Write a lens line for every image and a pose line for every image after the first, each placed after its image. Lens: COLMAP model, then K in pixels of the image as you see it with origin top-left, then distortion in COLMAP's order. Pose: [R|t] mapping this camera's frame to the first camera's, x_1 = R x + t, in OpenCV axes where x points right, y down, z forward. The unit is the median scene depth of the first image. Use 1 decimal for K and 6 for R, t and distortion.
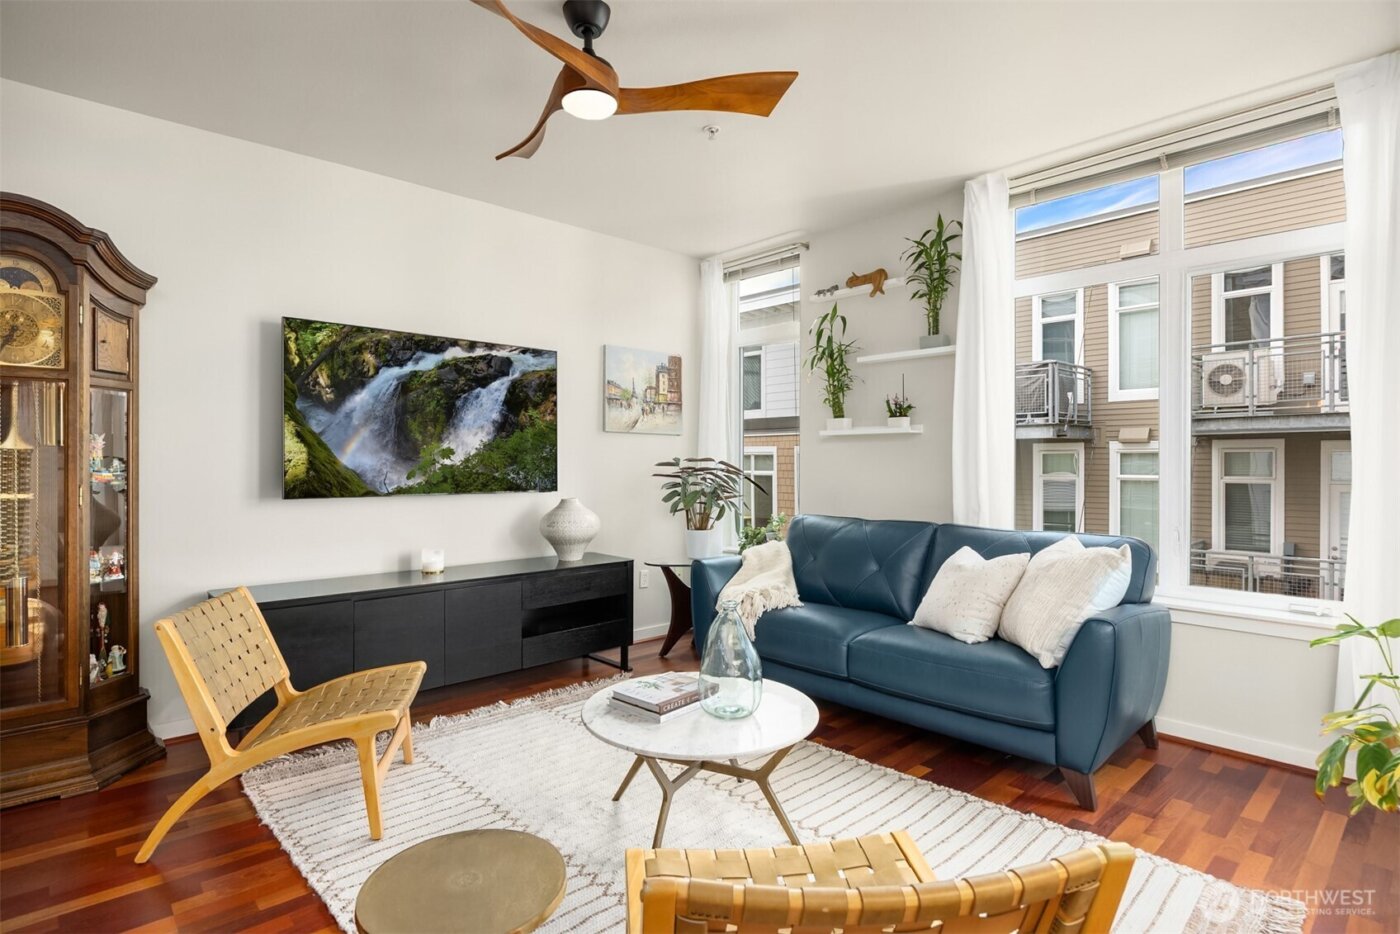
lens RADIAL K [[739.2, 0, 708.0], [0, 739.2, 463.9], [0, 0, 1]] dist [0.000723, -0.004334]
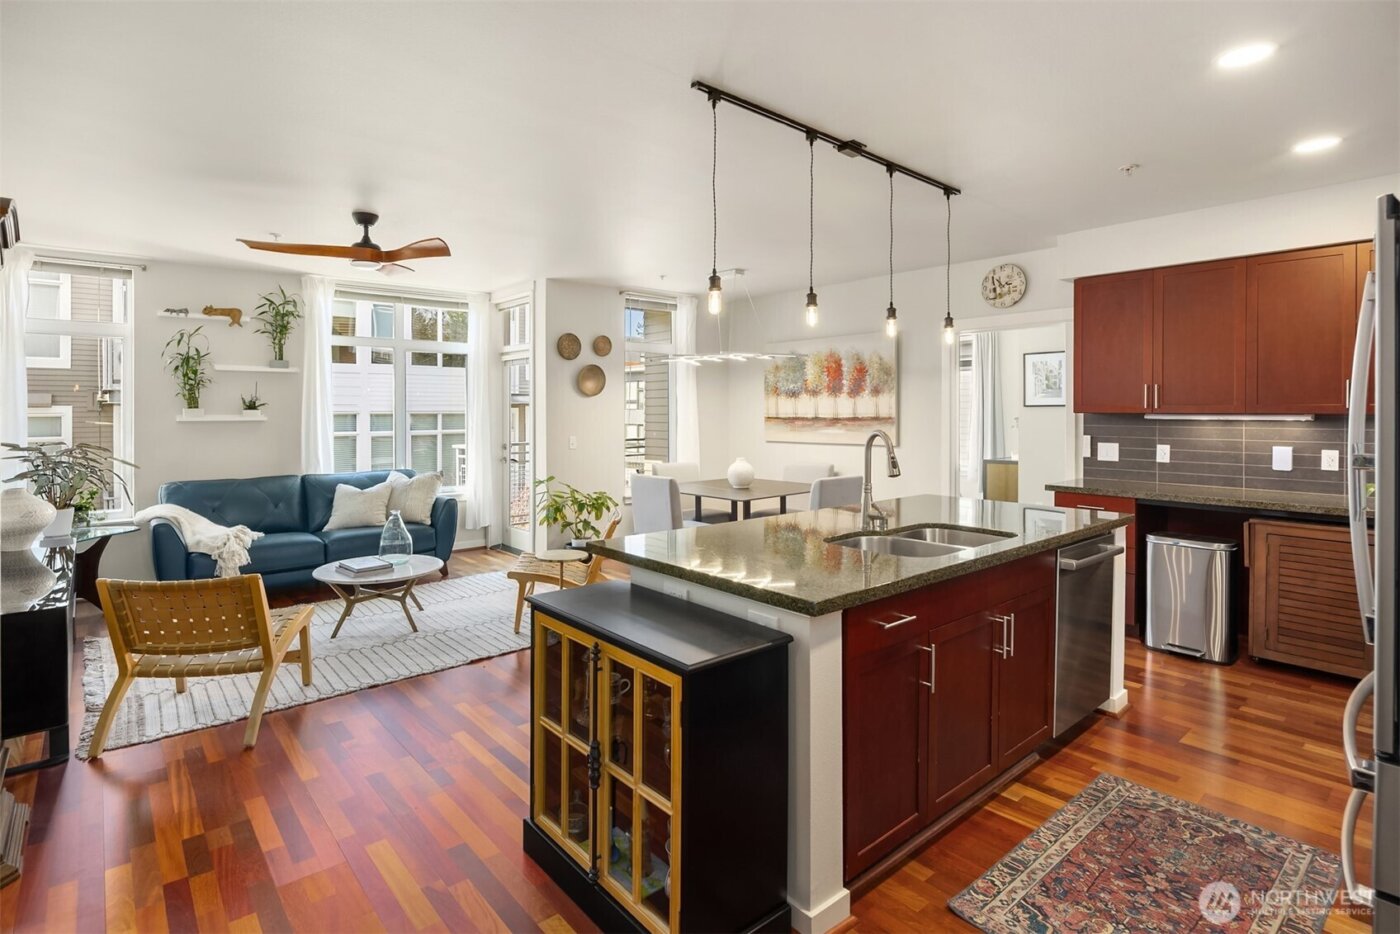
lens RADIAL K [[685.8, 0, 693.2], [0, 685.8, 409.7], [0, 0, 1]] dist [0.012399, -0.008192]
pose [[0.027104, 0.003321, 0.999627, -1.162337], [0.002430, 0.999991, -0.003388, -0.057730], [-0.999630, 0.002521, 0.027095, 0.061281]]
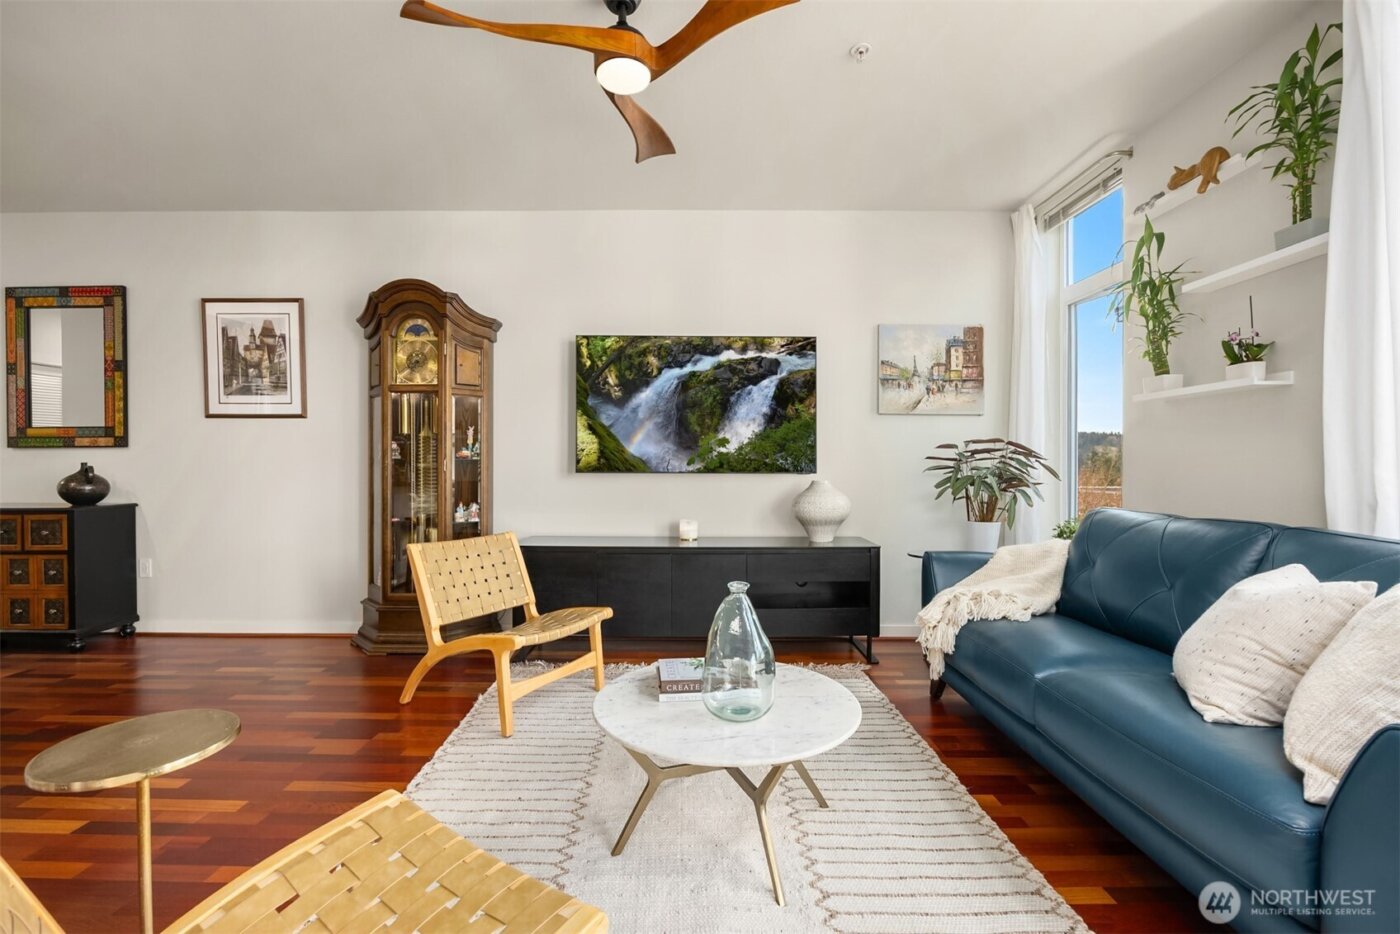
lens RADIAL K [[636.2, 0, 686.3], [0, 636.2, 464.8], [0, 0, 1]] dist [-0.006273, -0.000339]
pose [[0.715769, -0.000987, -0.698336, 0.305568], [-0.002597, 0.999988, -0.004075, 0.031714], [0.698332, 0.004730, 0.715758, 0.261882]]
